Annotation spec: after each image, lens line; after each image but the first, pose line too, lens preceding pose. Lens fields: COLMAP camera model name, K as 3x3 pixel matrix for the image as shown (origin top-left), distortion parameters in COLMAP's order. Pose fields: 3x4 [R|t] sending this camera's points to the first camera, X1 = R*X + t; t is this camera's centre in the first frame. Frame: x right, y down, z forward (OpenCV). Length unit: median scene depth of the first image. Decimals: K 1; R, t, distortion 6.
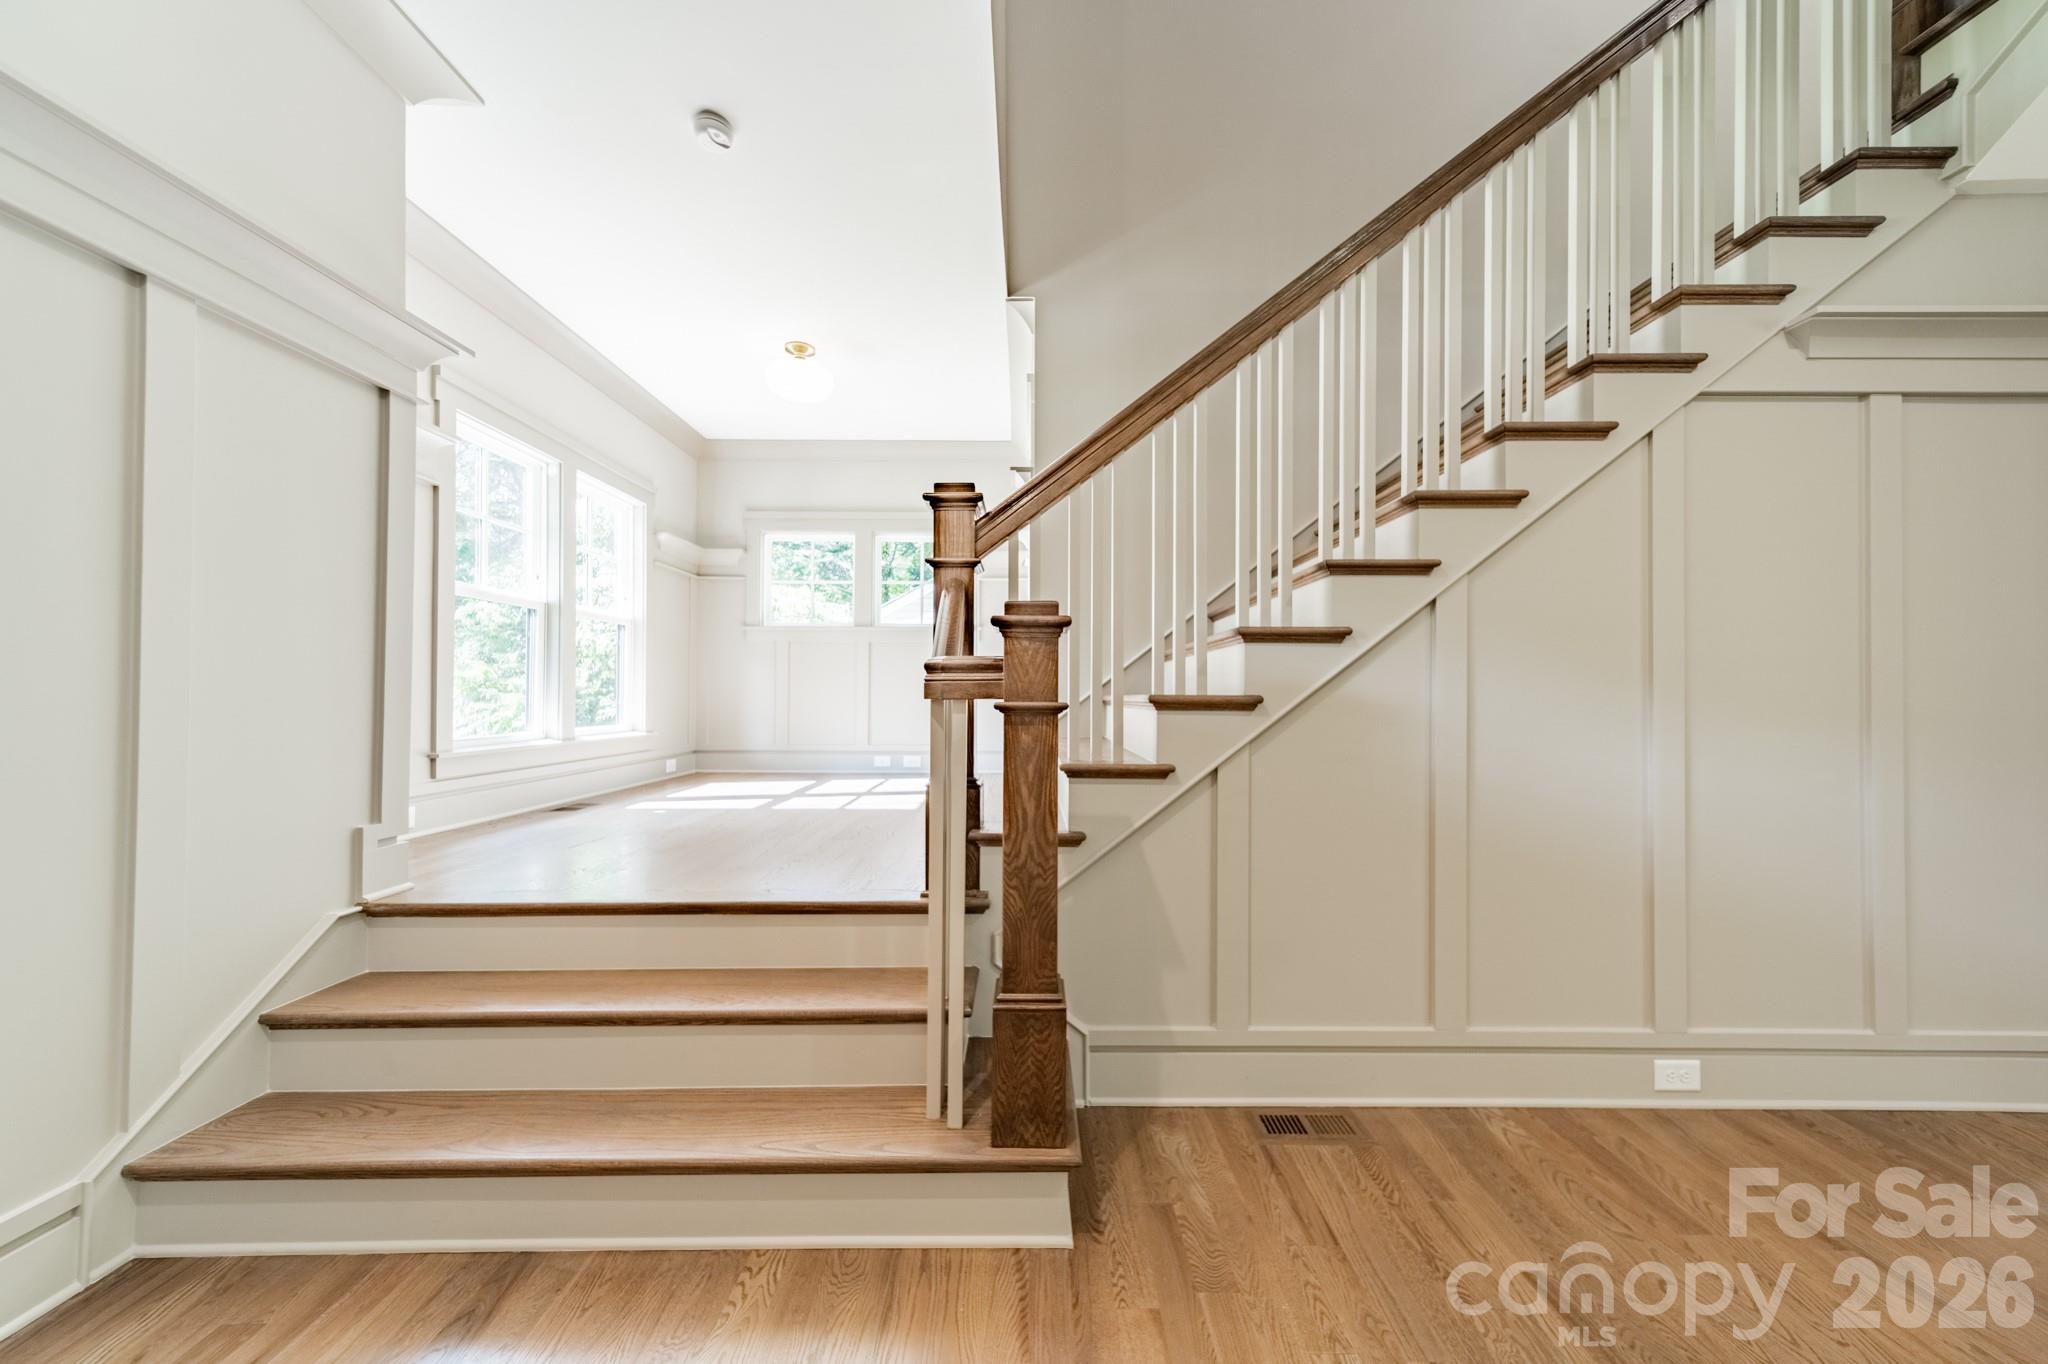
lens RADIAL K [[724.4, 0, 1031.7], [0, 724.4, 689.0], [0, 0, 1]] dist [0.006807, -0.000245]
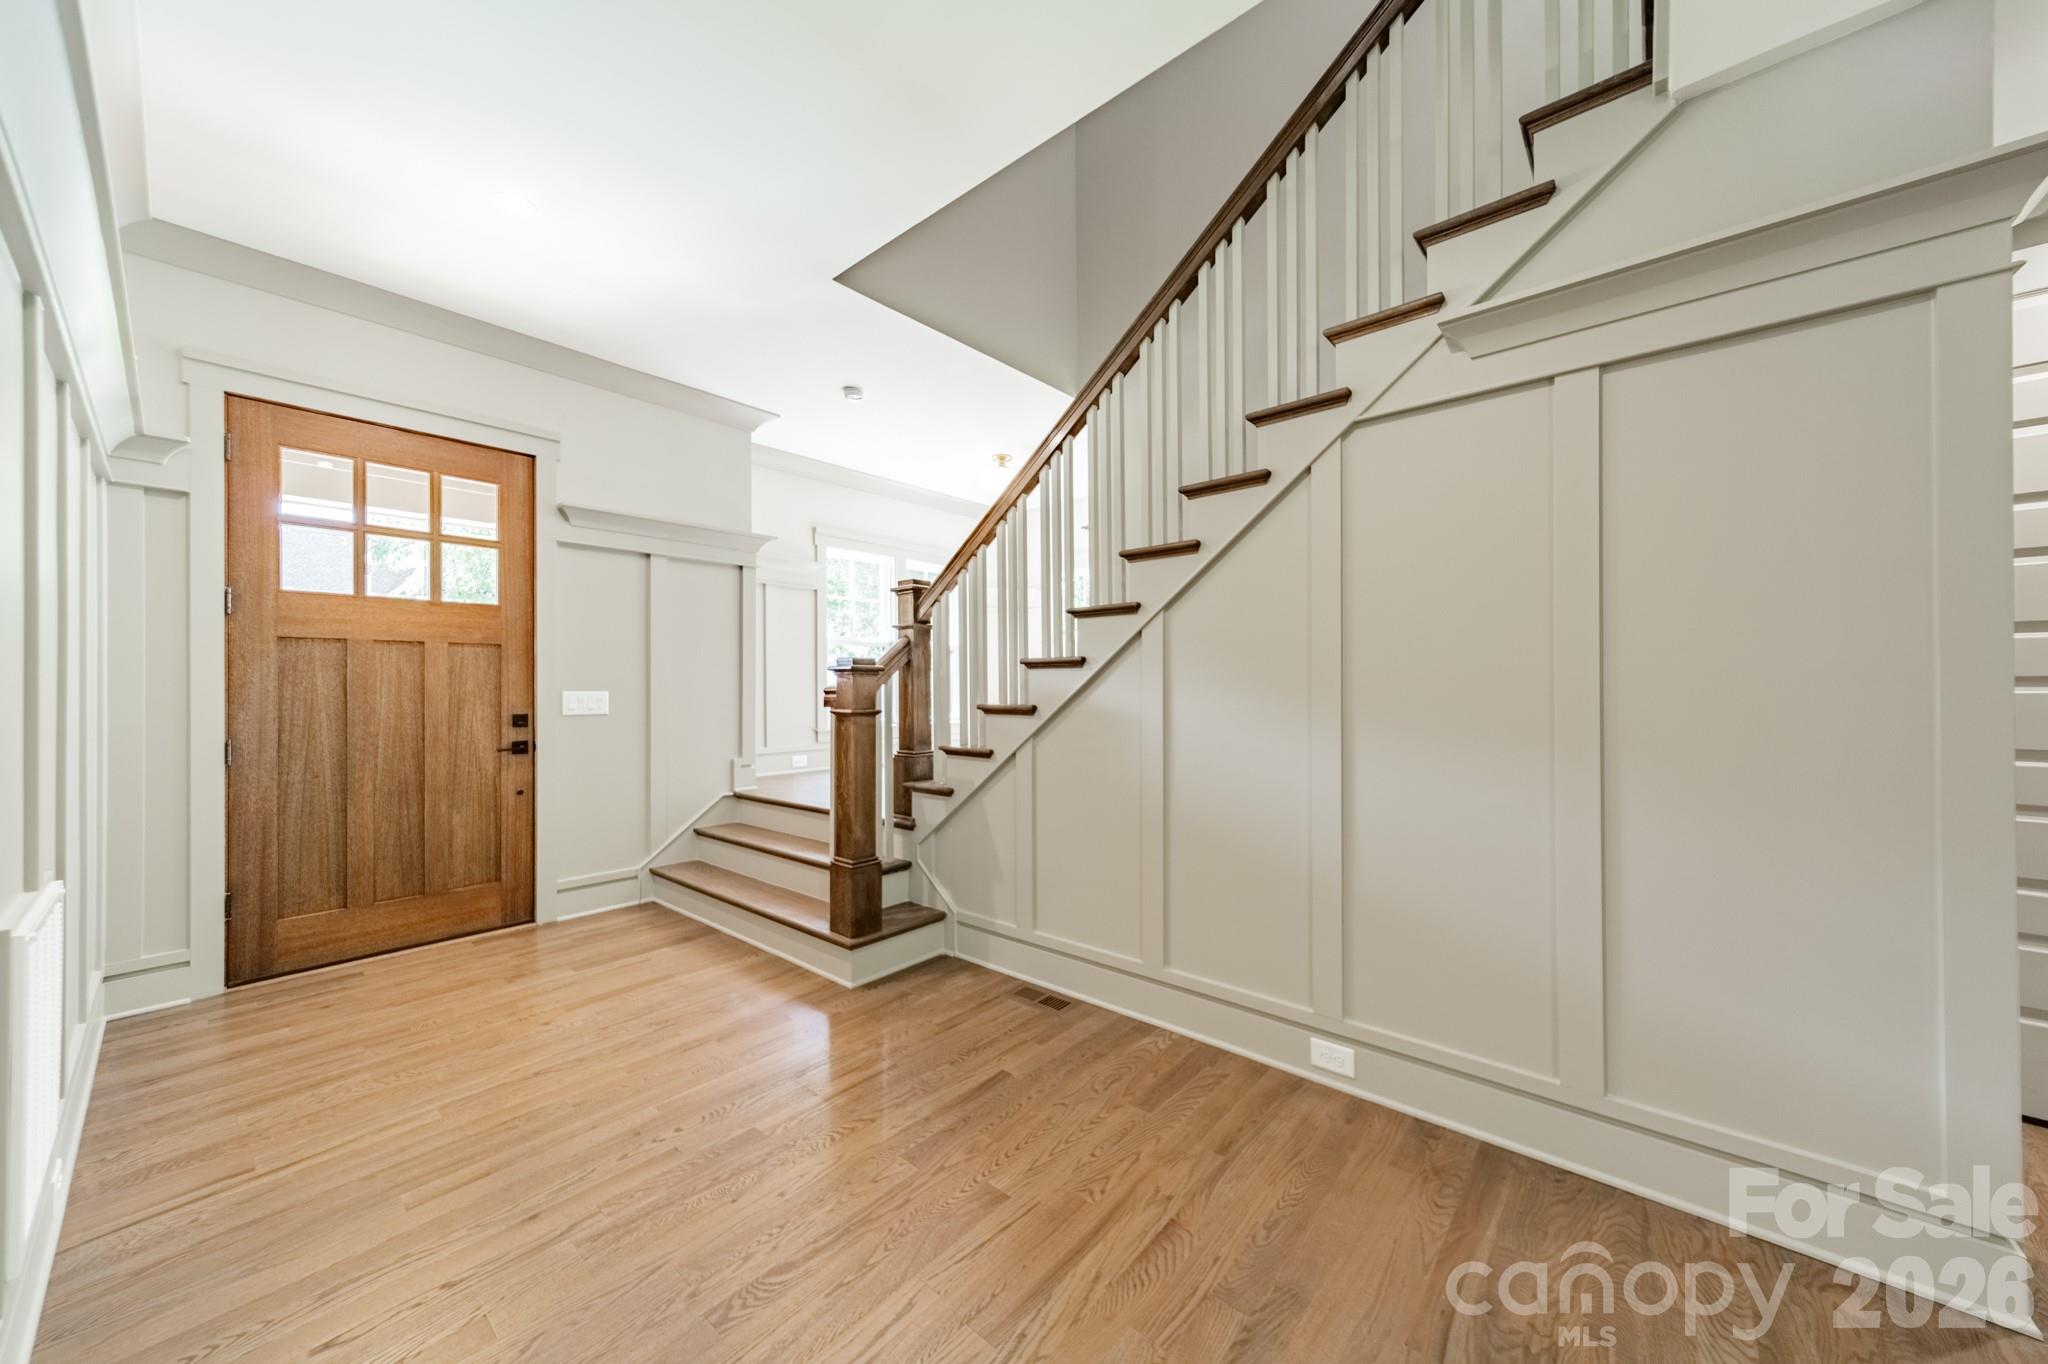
lens RADIAL K [[724.4, 0, 1029.4], [0, 724.4, 684.8], [0, 0, 1]] dist [0.006807, -0.000245]
pose [[0.752500, -0.009592, -0.658522, 1.323755], [0.012616, 0.999920, -0.000148, -0.032604], [0.658471, -0.008197, 0.752561, -0.111494]]
